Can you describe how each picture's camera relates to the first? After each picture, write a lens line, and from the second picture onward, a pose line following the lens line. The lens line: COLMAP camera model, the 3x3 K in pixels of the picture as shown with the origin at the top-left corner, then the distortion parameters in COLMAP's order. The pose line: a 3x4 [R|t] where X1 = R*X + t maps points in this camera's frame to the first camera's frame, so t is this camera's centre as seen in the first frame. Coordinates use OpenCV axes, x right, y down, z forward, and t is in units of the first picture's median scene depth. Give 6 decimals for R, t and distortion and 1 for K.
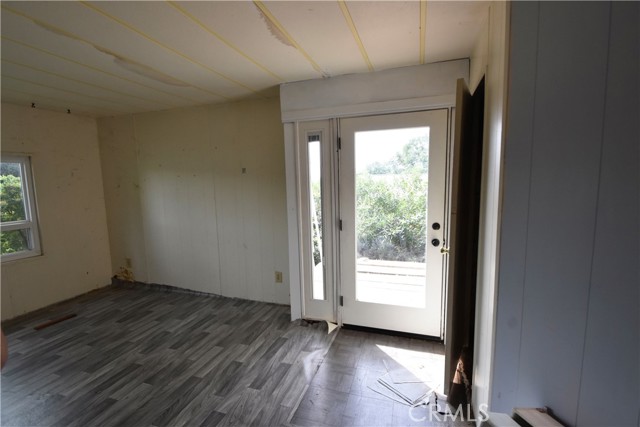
lens RADIAL K [[313.0, 0, 319.9], [0, 313.0, 216.3], [0, 0, 1]] dist [-0.002001, -0.000537]
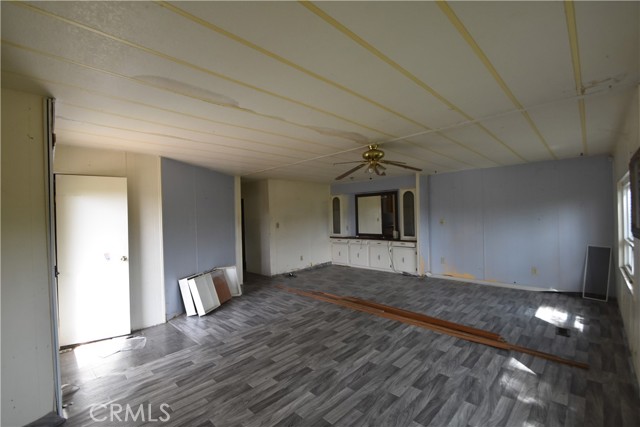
lens RADIAL K [[283.5, 0, 320.8], [0, 283.5, 213.4], [0, 0, 1]] dist [-0.023019, -0.001379]
pose [[-0.901649, 0.048429, 0.429748, -1.285155], [0.100648, 0.989923, 0.099612, -0.184511], [-0.420593, 0.133069, -0.897438, 1.763295]]
